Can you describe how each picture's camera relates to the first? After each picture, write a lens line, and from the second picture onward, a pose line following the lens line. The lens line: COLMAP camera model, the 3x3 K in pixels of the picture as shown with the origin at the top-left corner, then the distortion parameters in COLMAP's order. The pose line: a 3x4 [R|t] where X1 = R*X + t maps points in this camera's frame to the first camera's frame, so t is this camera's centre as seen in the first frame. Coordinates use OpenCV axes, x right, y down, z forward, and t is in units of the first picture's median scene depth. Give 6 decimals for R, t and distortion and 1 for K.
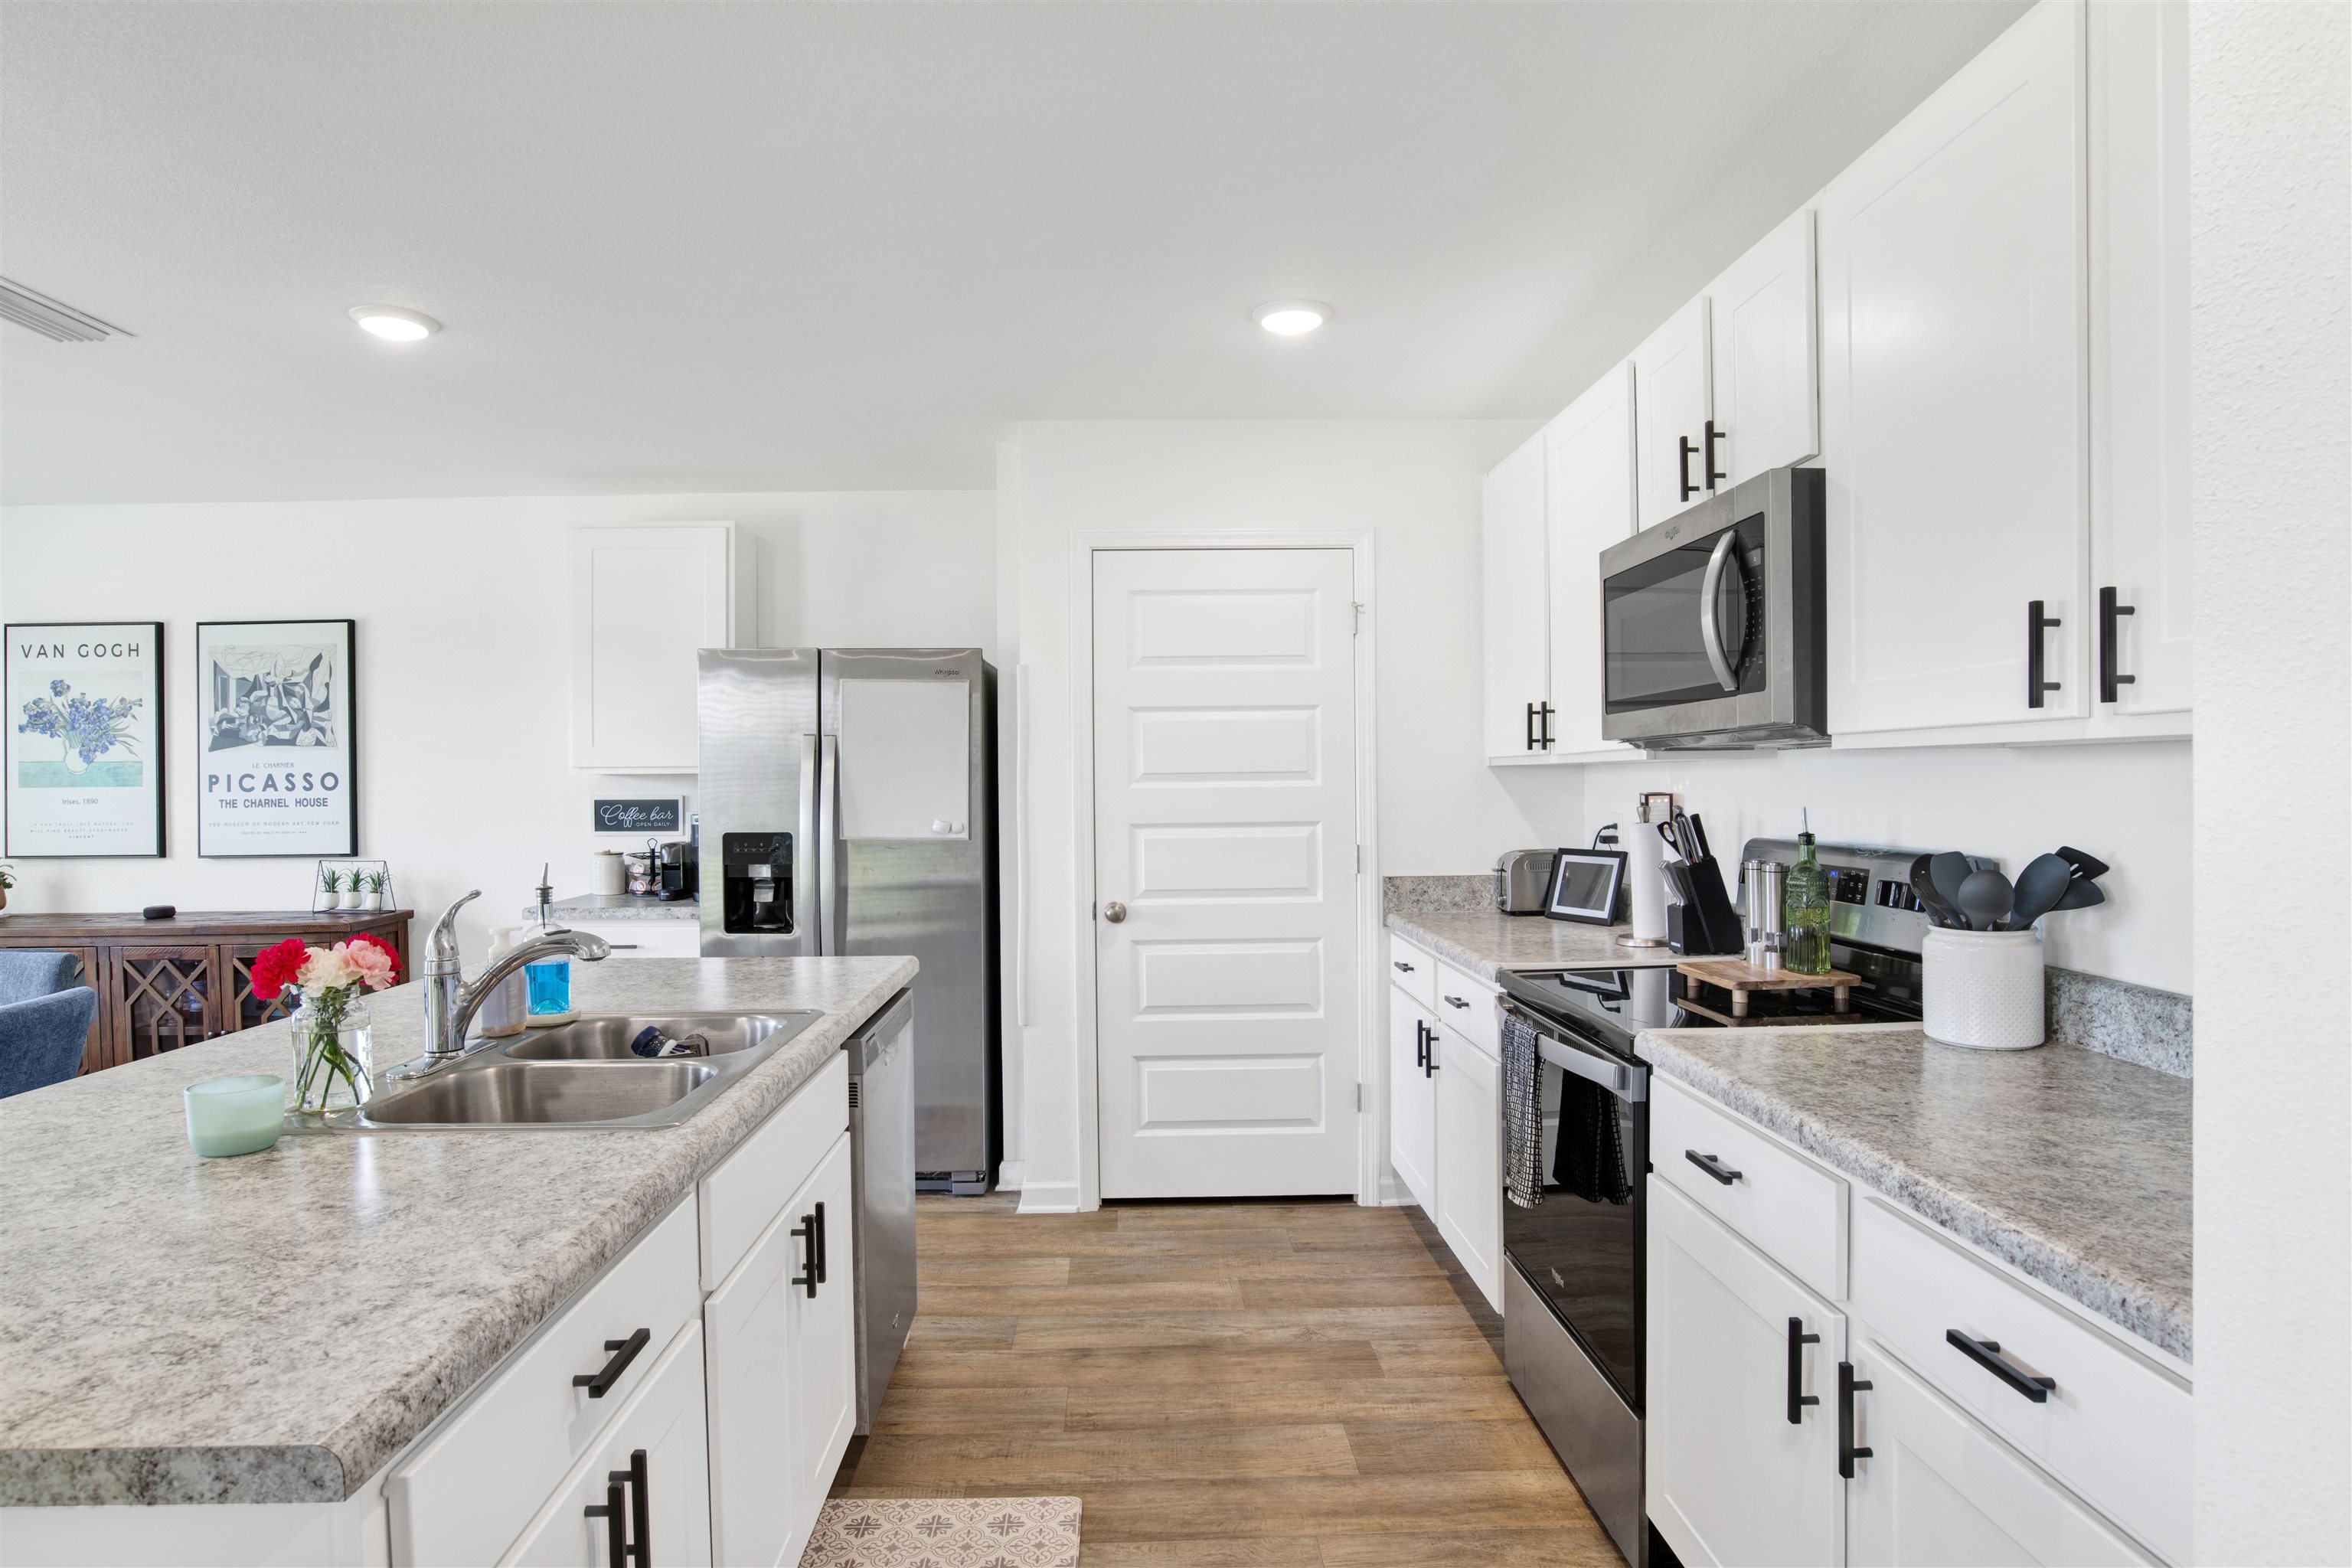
lens RADIAL K [[1286.9, 0, 1176.0], [0, 1286.9, 784.0], [0, 0, 1]] dist [-0.037063, 0.002035]
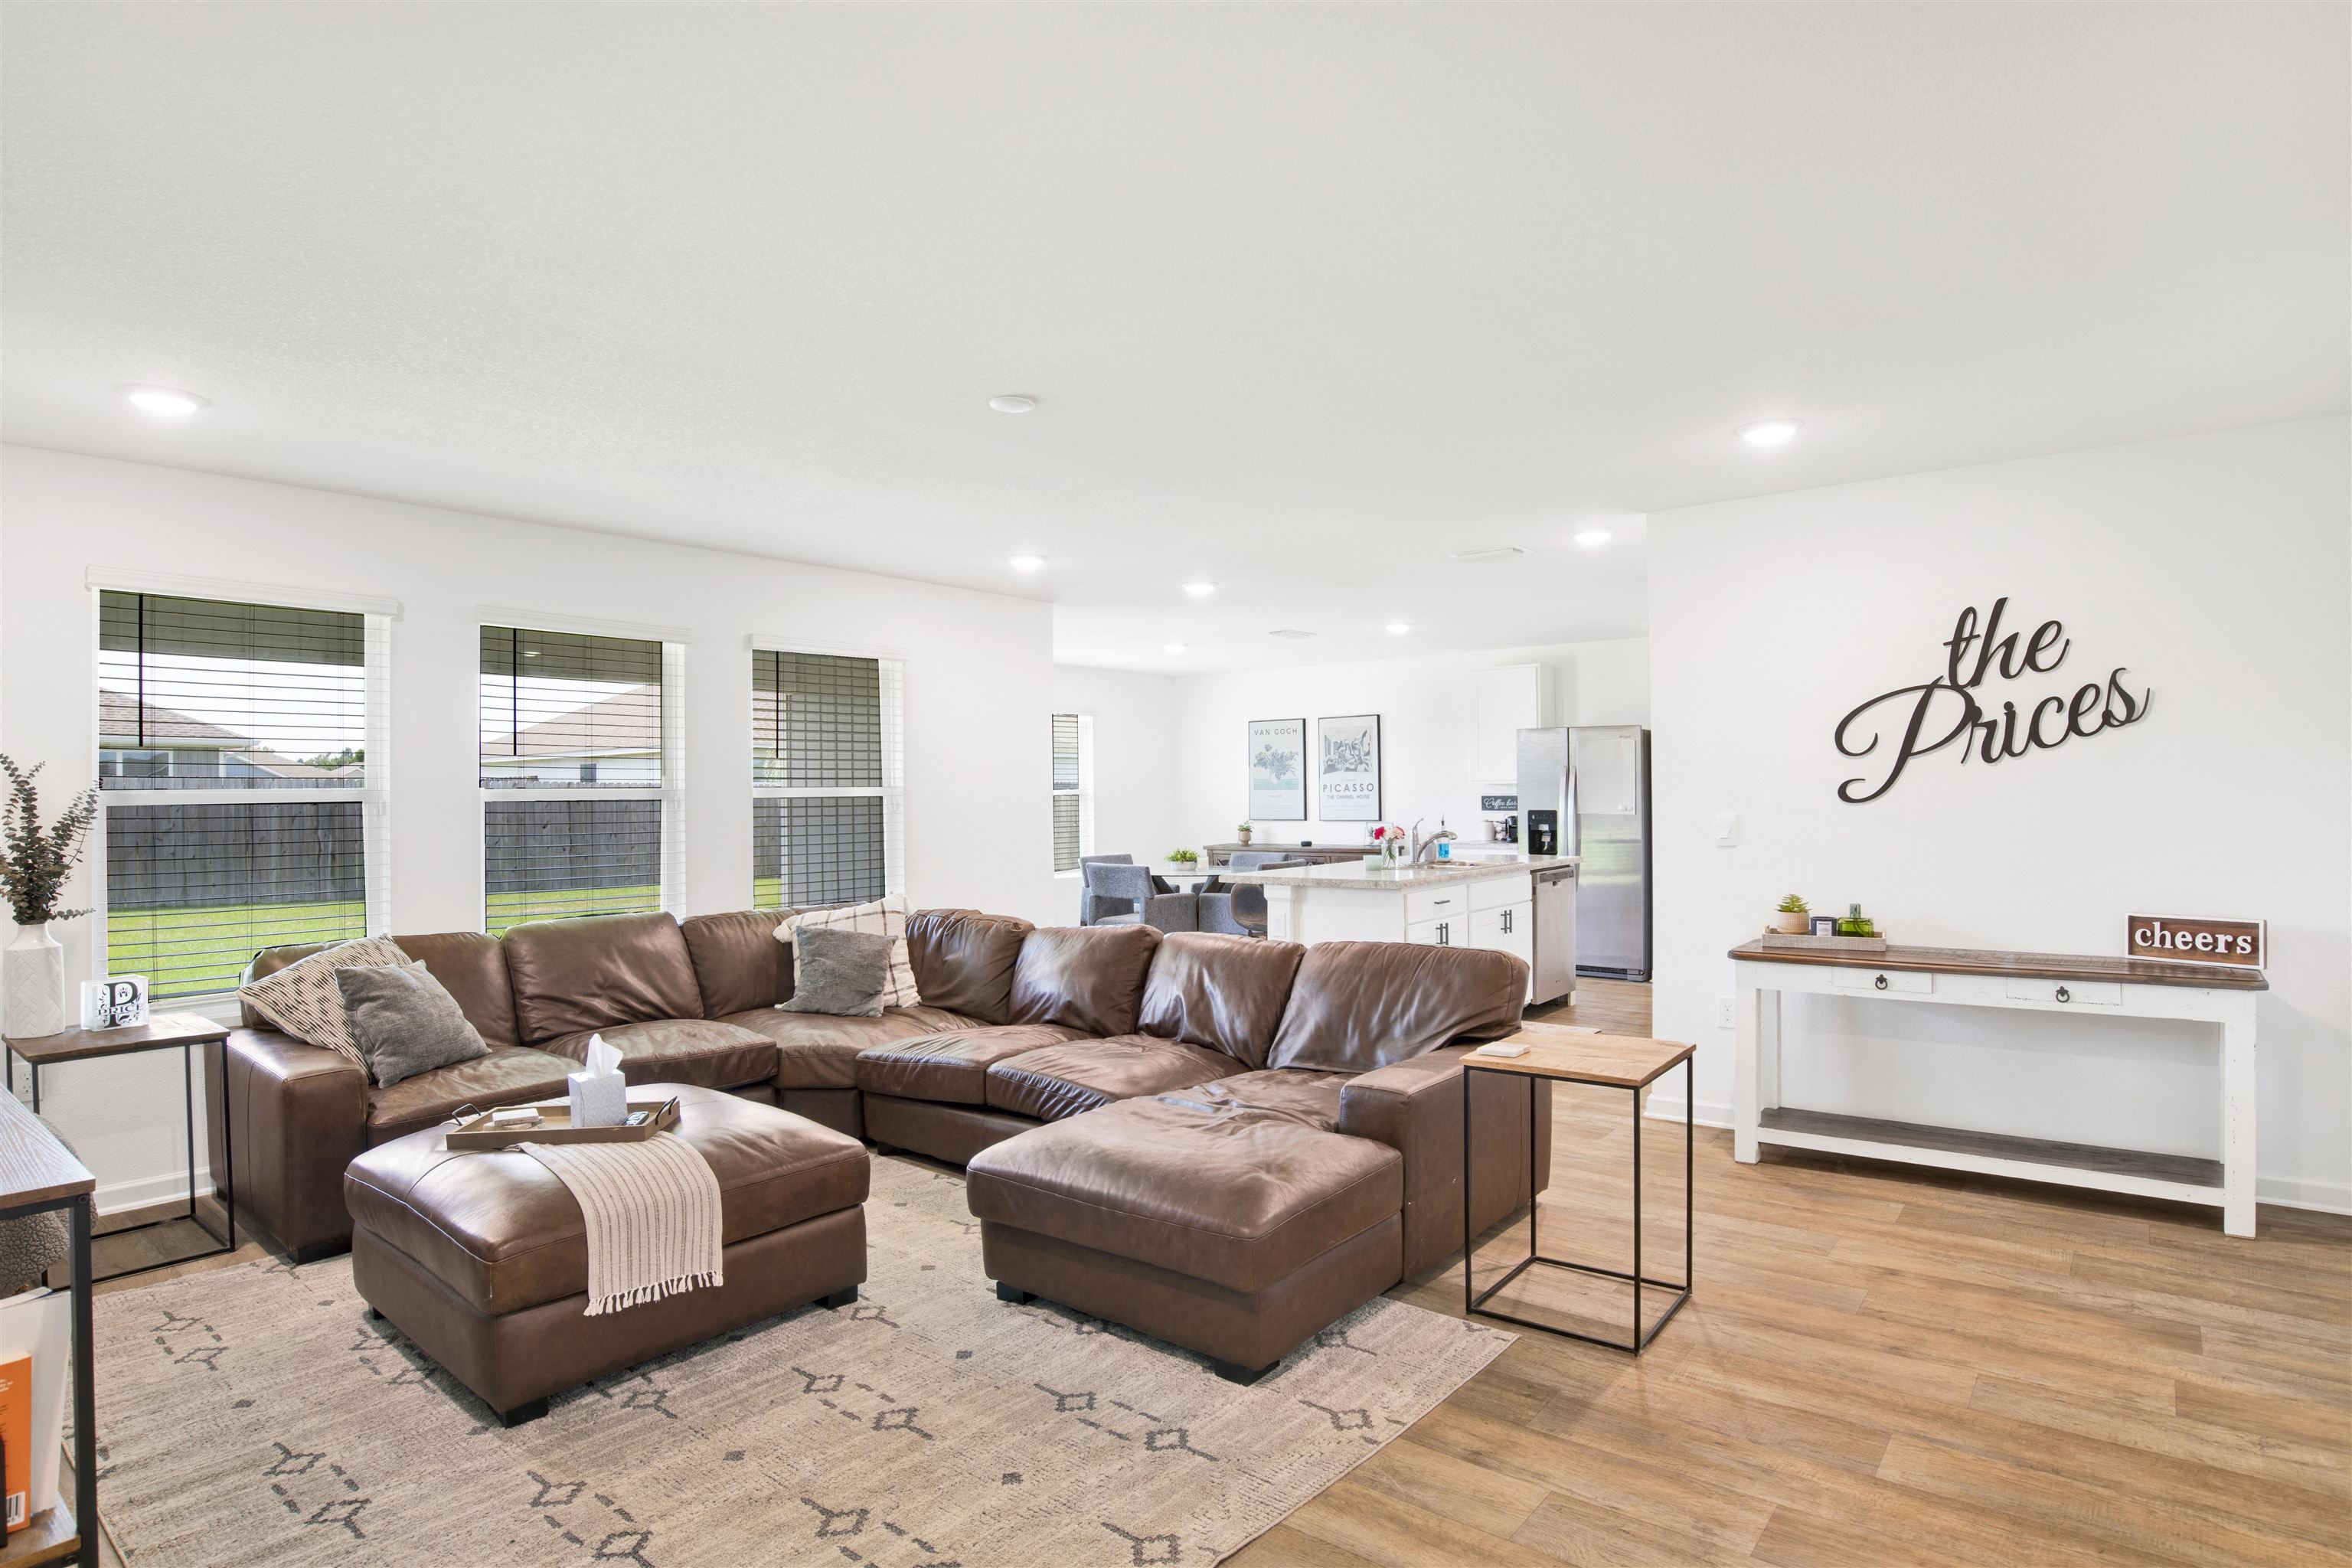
lens RADIAL K [[1202.5, 0, 1176.0], [0, 1202.5, 784.0], [0, 0, 1]] dist [-0.052674, 0.001491]
pose [[0.749281, -0.003724, -0.662241, 0.482464], [0.000528, 0.999987, -0.005026, 0.002572], [0.662252, 0.003416, 0.749274, -0.822250]]
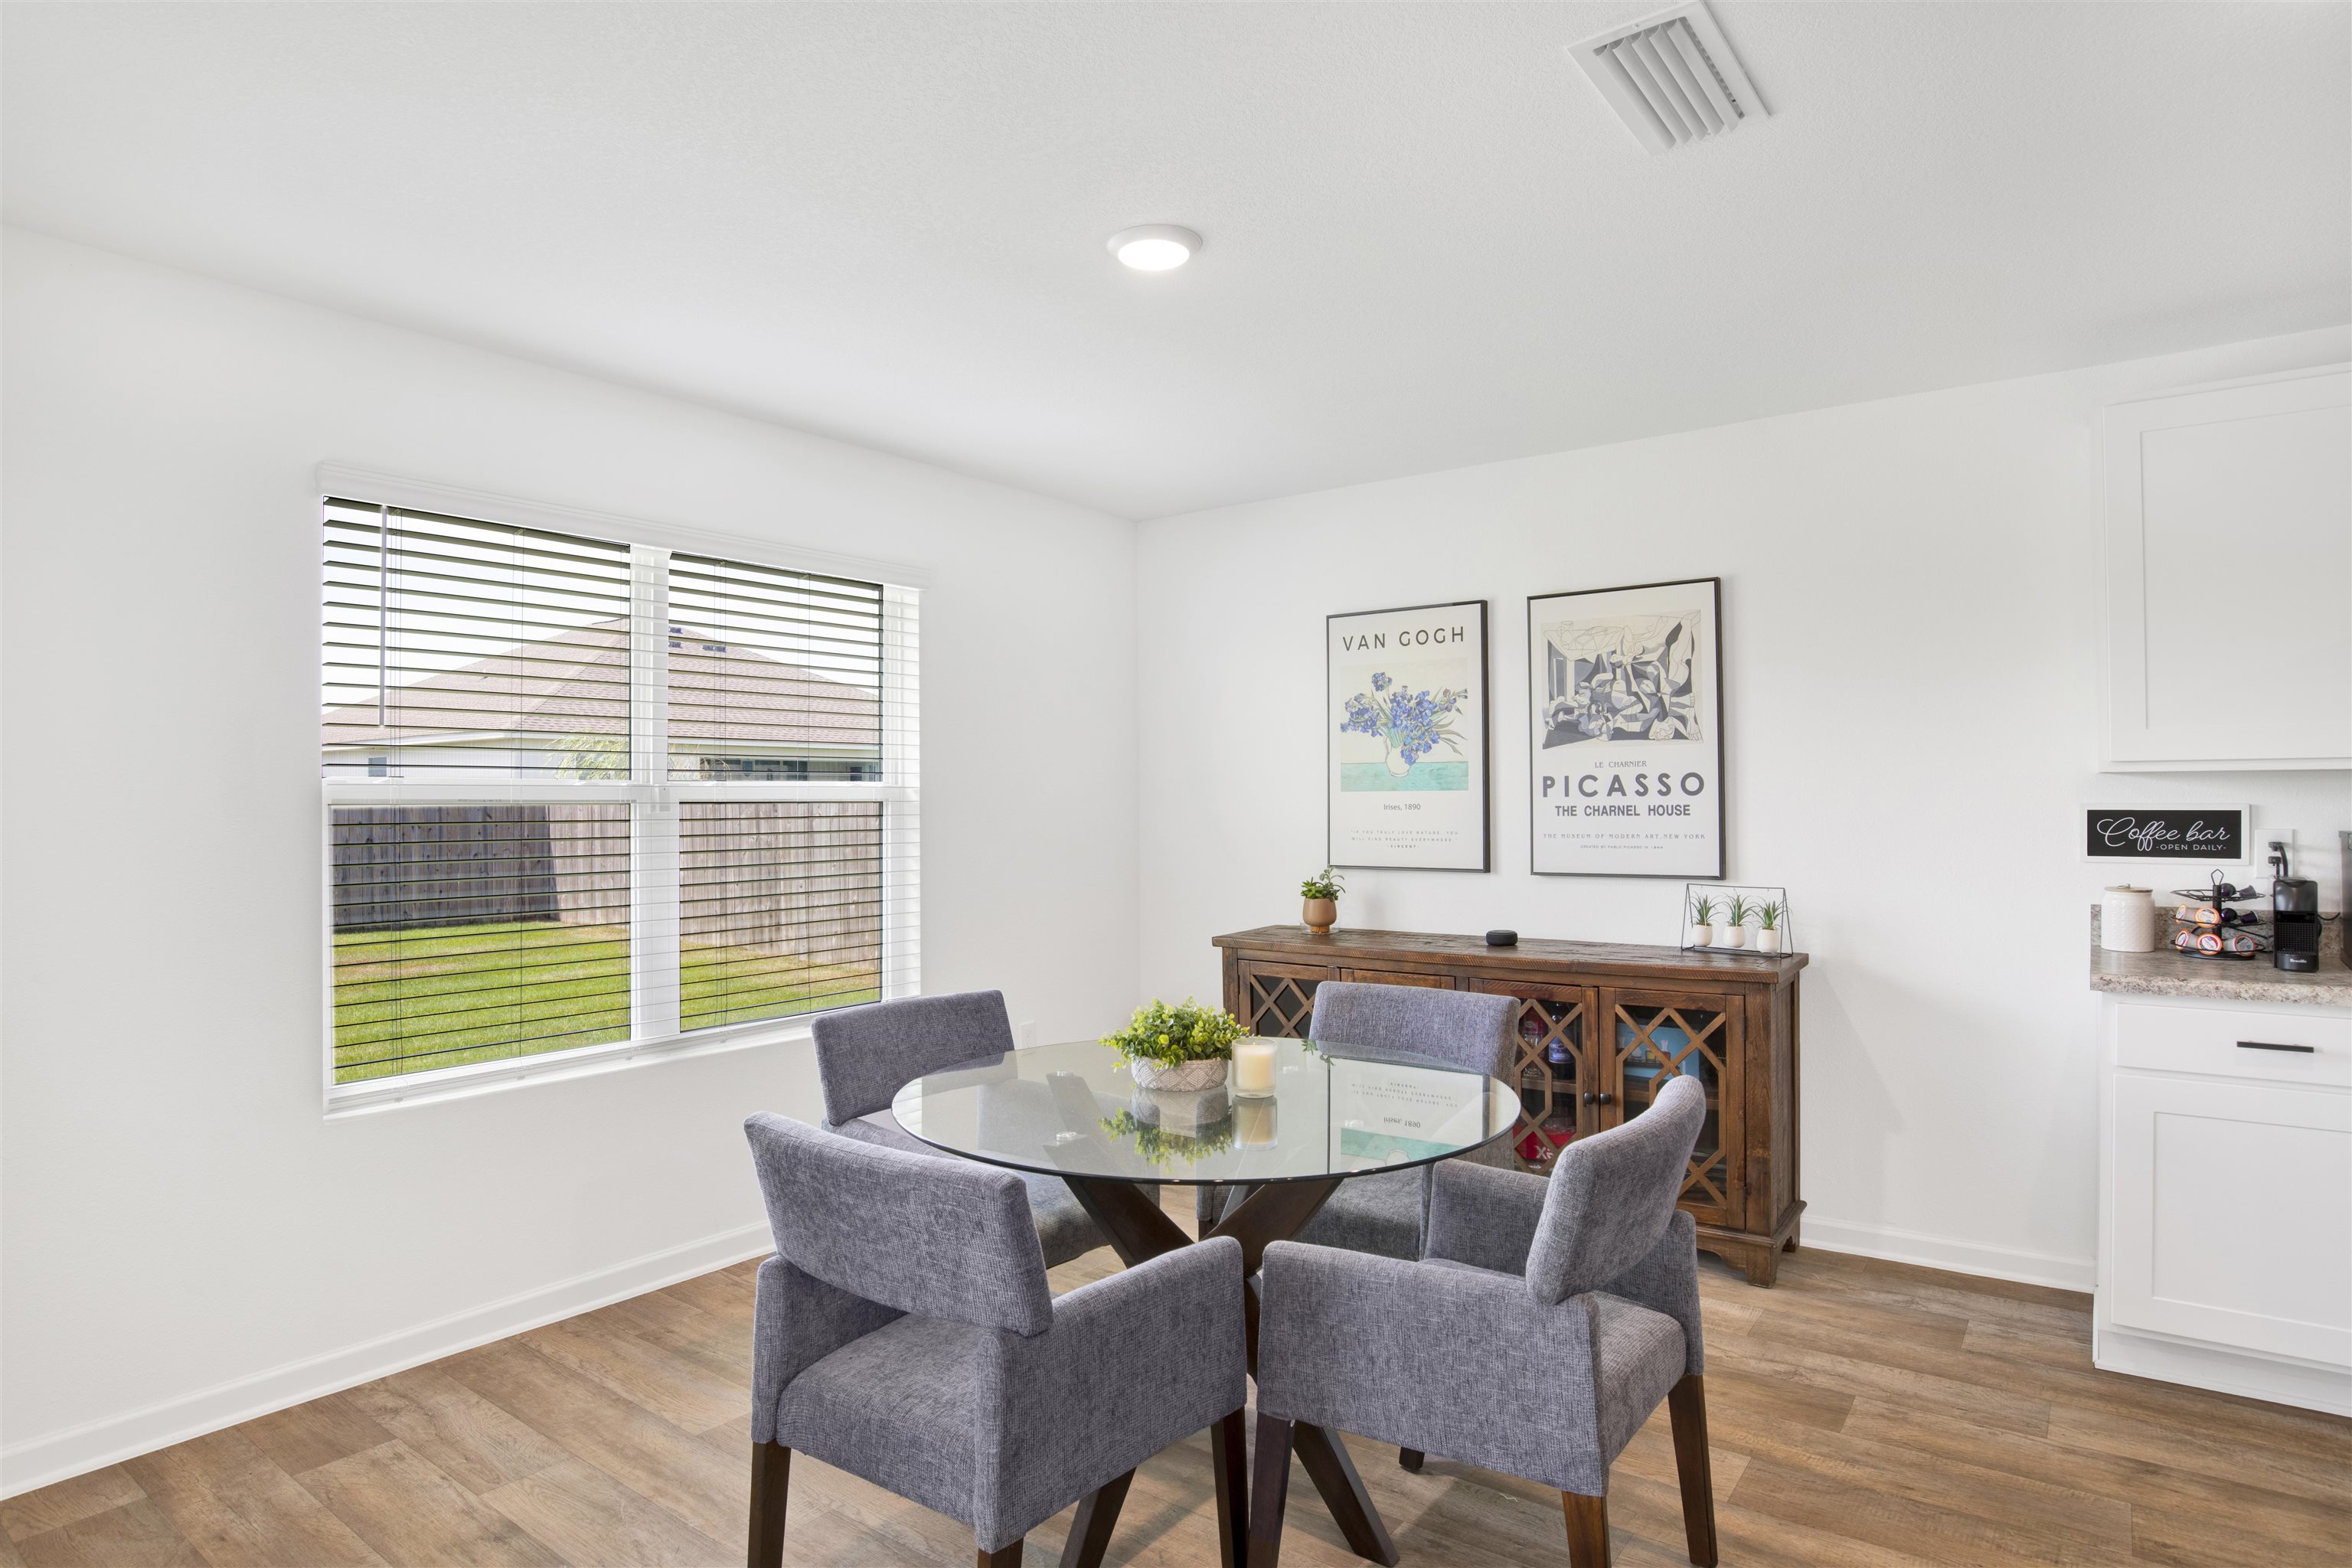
lens RADIAL K [[1299.6, 0, 1284.0], [0, 1299.6, 794.9], [0, 0, 1]] dist [-0.014028, 0.001476]
pose [[0.821324, 0.001600, -0.570460, -0.420590], [0.000927, 0.999991, 0.004139, 0.001329], [0.570462, -0.003929, 0.821315, 0.189817]]
